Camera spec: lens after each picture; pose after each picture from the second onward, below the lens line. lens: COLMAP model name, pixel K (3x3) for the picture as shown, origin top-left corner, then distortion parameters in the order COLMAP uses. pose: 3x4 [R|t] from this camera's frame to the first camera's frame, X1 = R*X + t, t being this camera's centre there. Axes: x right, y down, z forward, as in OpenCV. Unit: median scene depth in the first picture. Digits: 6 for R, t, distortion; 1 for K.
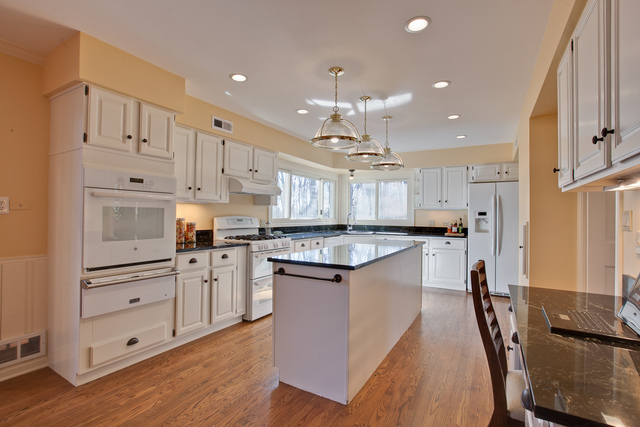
lens RADIAL K [[290.5, 0, 322.1], [0, 290.5, 213.3], [0, 0, 1]] dist [-0.023868, 0.003013]
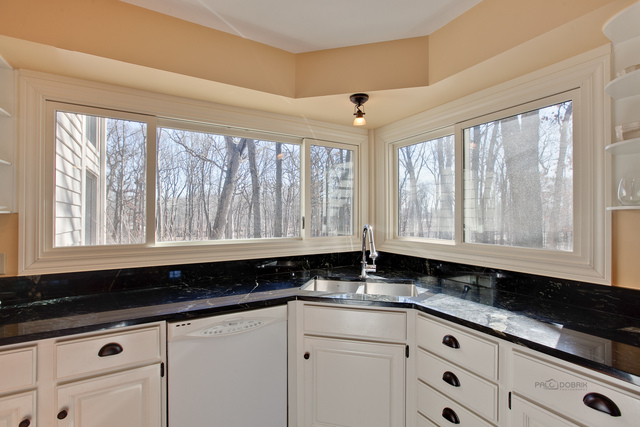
lens RADIAL K [[290.5, 0, 319.4], [0, 290.5, 215.1], [0, 0, 1]] dist [-0.023868, 0.003013]
pose [[0.869612, -0.022162, -0.493238, 0.226459], [0.022037, 0.999739, -0.006068, -0.011733], [0.493243, -0.005592, 0.869873, 0.688740]]
